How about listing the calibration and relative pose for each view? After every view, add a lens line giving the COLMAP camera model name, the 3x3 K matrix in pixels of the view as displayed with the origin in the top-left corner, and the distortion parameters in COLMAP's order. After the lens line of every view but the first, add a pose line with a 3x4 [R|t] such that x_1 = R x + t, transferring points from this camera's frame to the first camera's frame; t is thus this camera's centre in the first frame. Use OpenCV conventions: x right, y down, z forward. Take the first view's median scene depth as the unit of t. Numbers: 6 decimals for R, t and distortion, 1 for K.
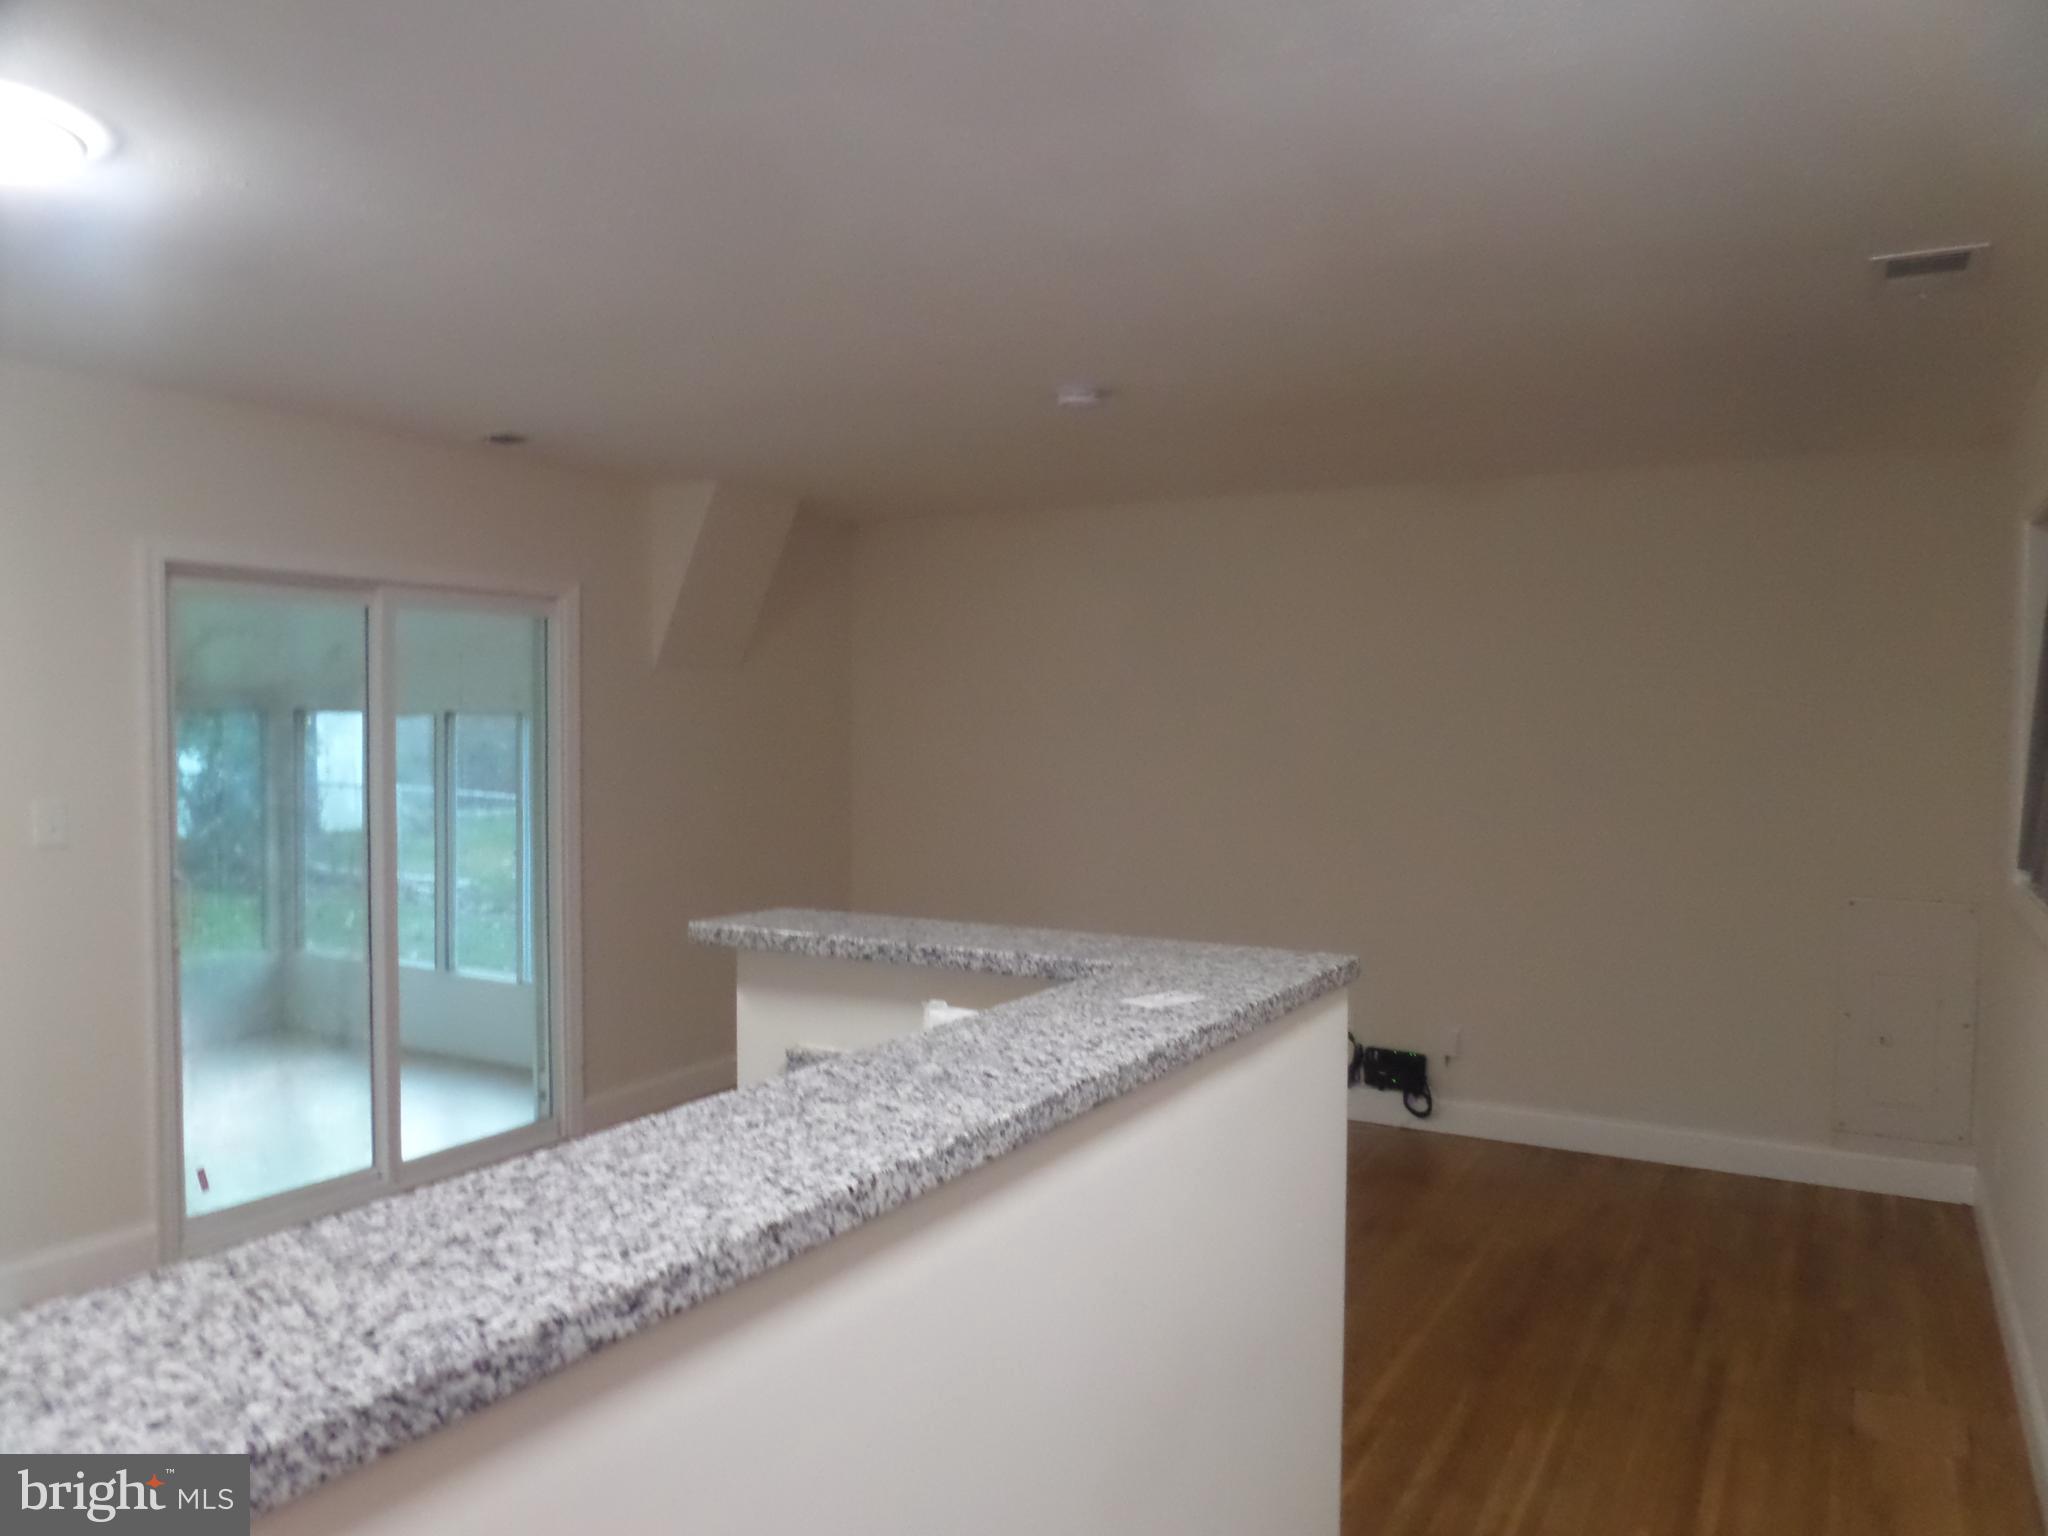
lens RADIAL K [[1481.1, 0, 1032.7], [0, 1481.1, 774.3], [0, 0, 1]] dist [-0.015277, -0.005481]
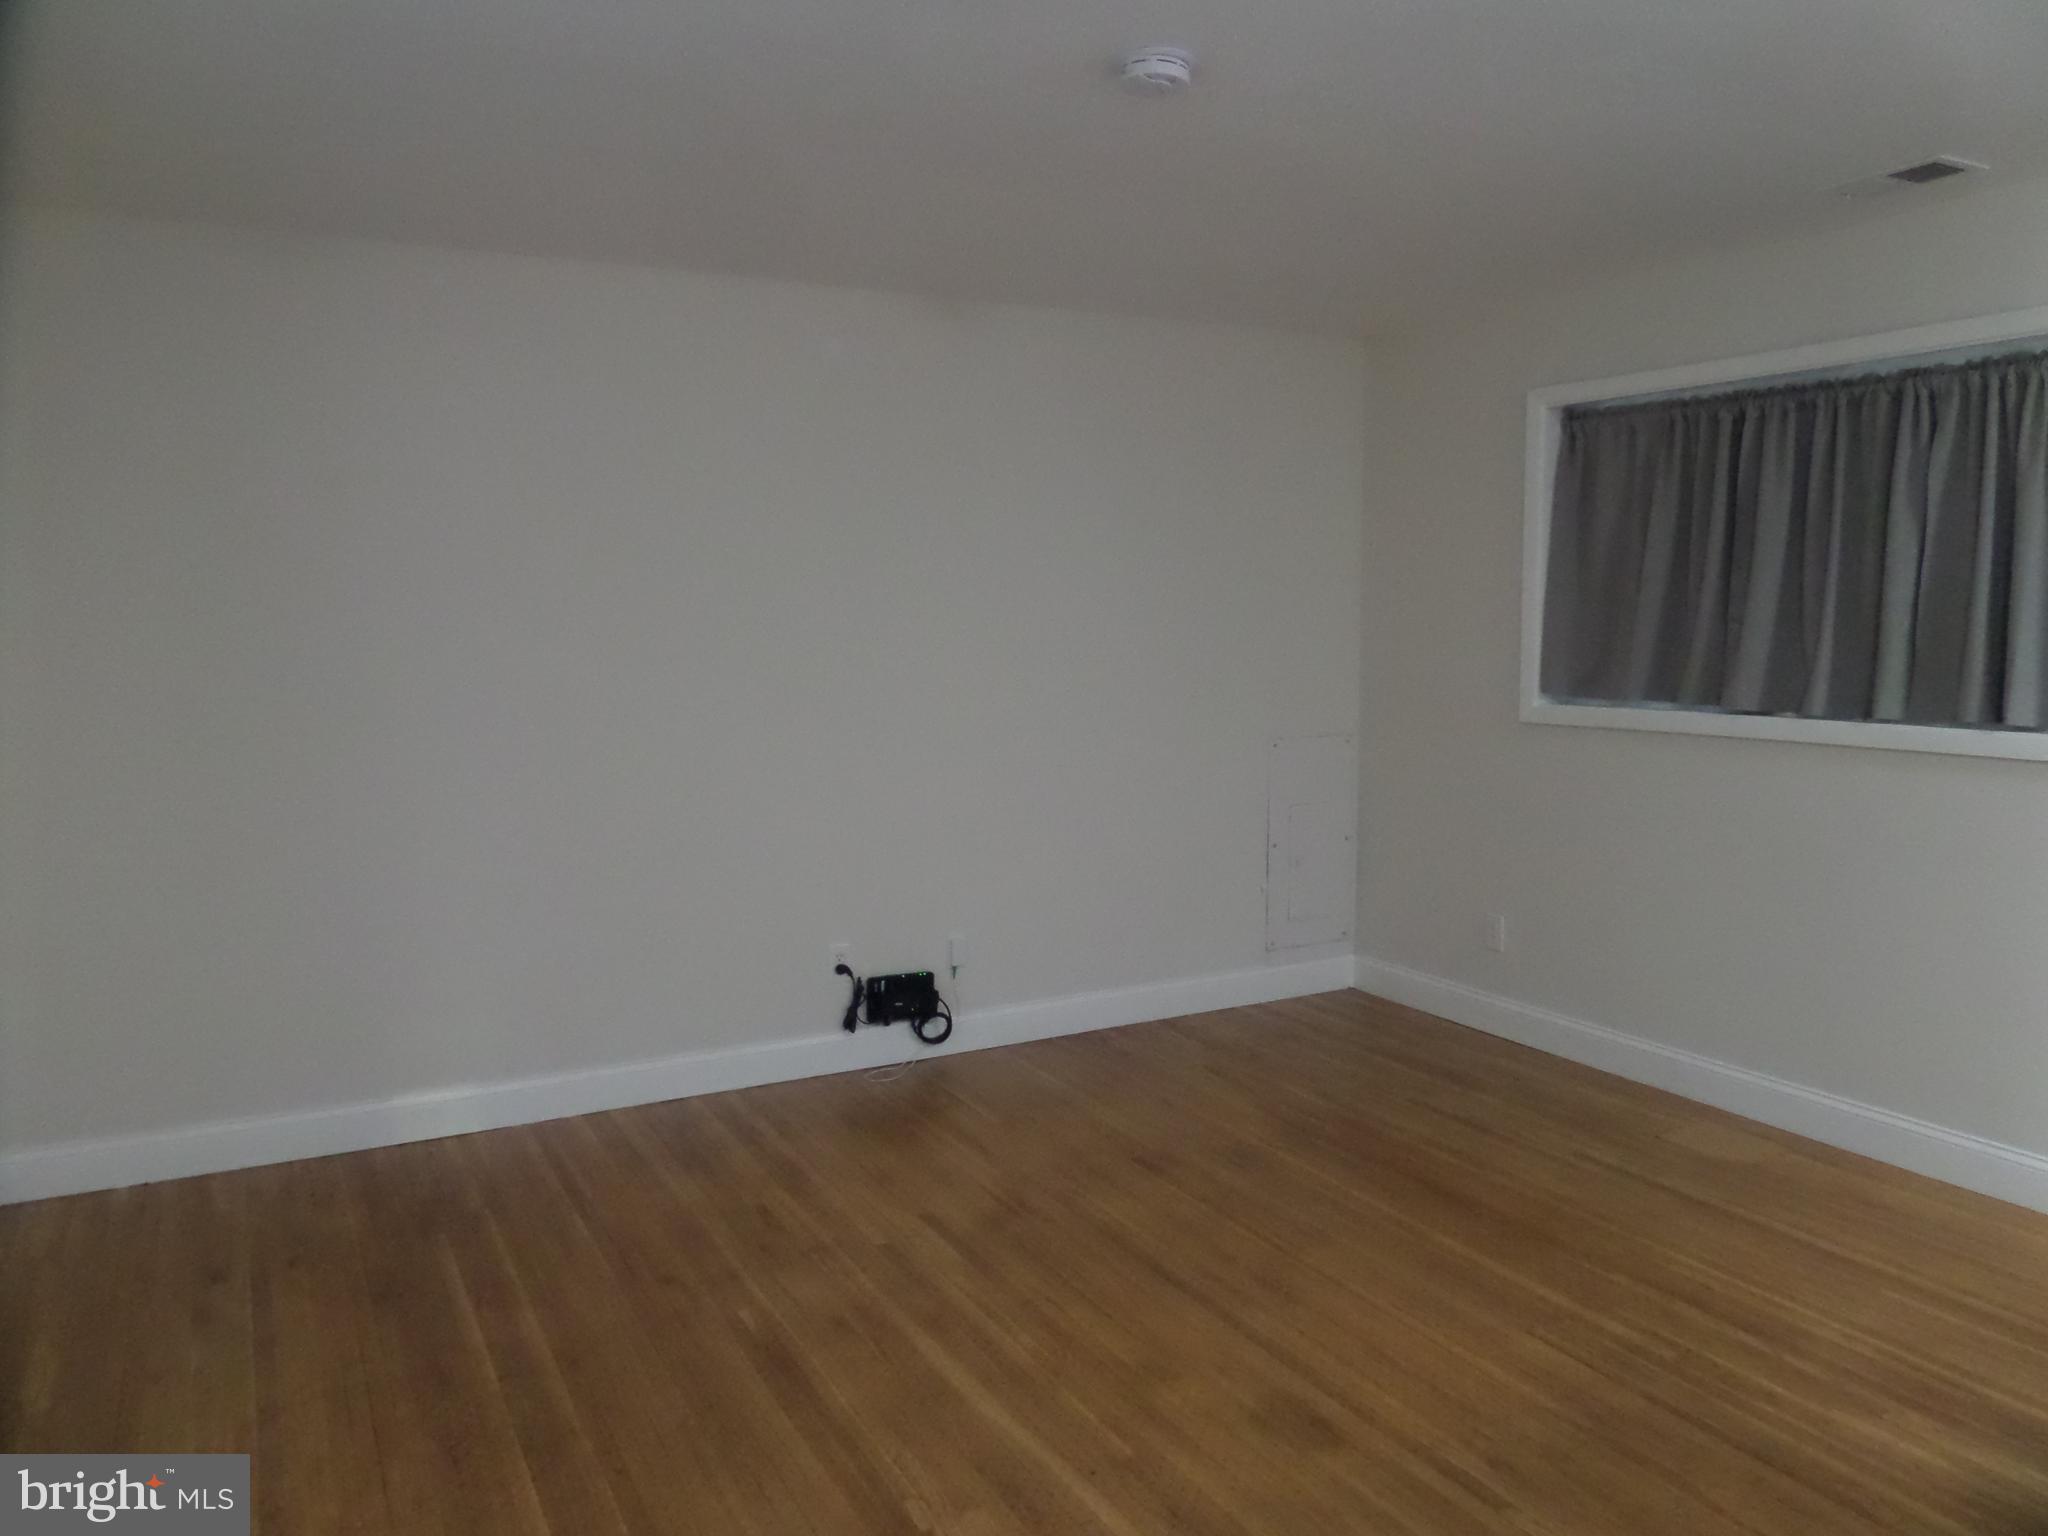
lens RADIAL K [[1481.1, 0, 1032.7], [0, 1481.1, 774.3], [0, 0, 1]] dist [-0.015277, -0.005481]
pose [[0.540668, -0.106709, 0.834441, -0.465012], [0.048044, 0.994220, 0.096012, -0.005721], [-0.839863, -0.011820, 0.542669, 0.542604]]
